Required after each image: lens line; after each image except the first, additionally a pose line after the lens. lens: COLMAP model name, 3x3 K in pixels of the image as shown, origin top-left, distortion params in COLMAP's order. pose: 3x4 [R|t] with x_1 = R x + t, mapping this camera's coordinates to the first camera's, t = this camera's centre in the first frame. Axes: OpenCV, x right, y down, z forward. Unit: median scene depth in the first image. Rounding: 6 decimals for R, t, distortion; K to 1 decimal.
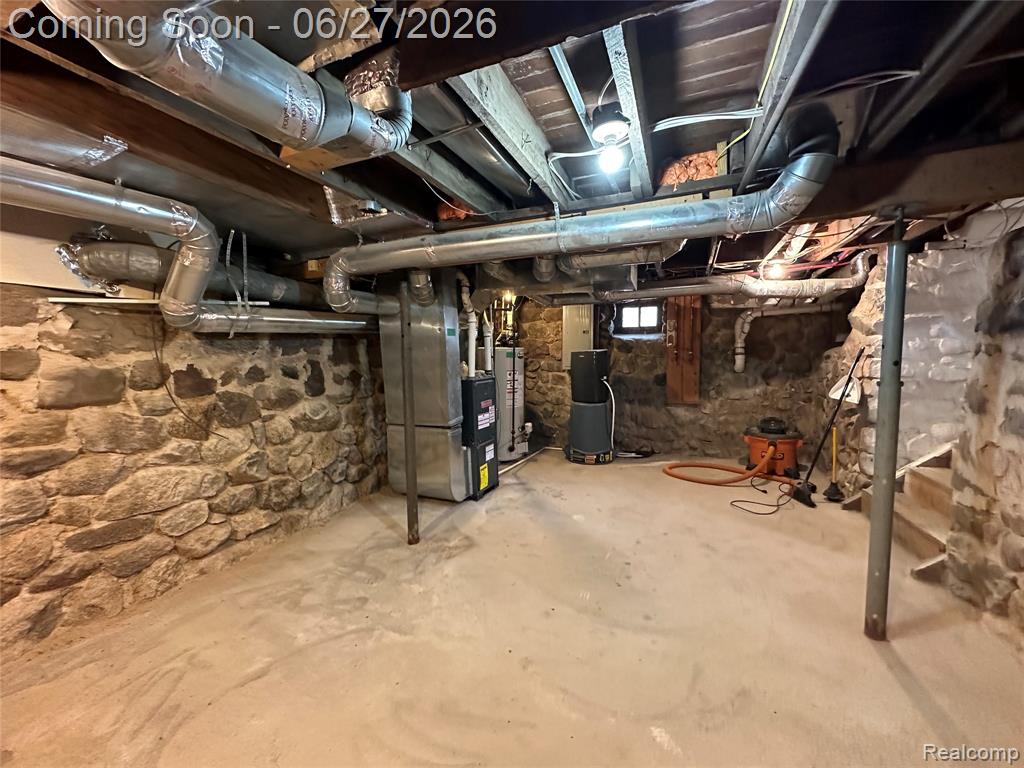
lens RADIAL K [[410.0, 0, 511.1], [0, 410.0, 381.9], [0, 0, 1]] dist [-0.002809, -0.000041]
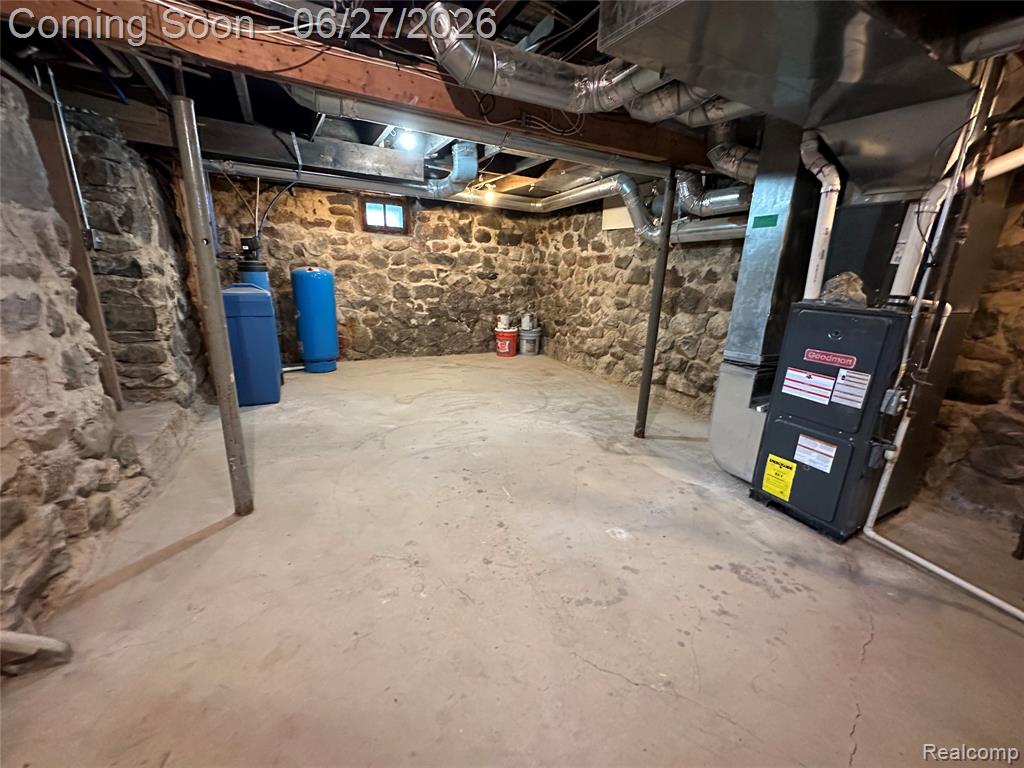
lens RADIAL K [[410.0, 0, 513.7], [0, 410.0, 385.5], [0, 0, 1]] dist [-0.002809, -0.000041]
pose [[-0.633360, 0.202951, -0.746771, 0.828901], [-0.085809, 0.940628, 0.328413, -0.069762], [0.769085, 0.272084, -0.578341, 1.458311]]
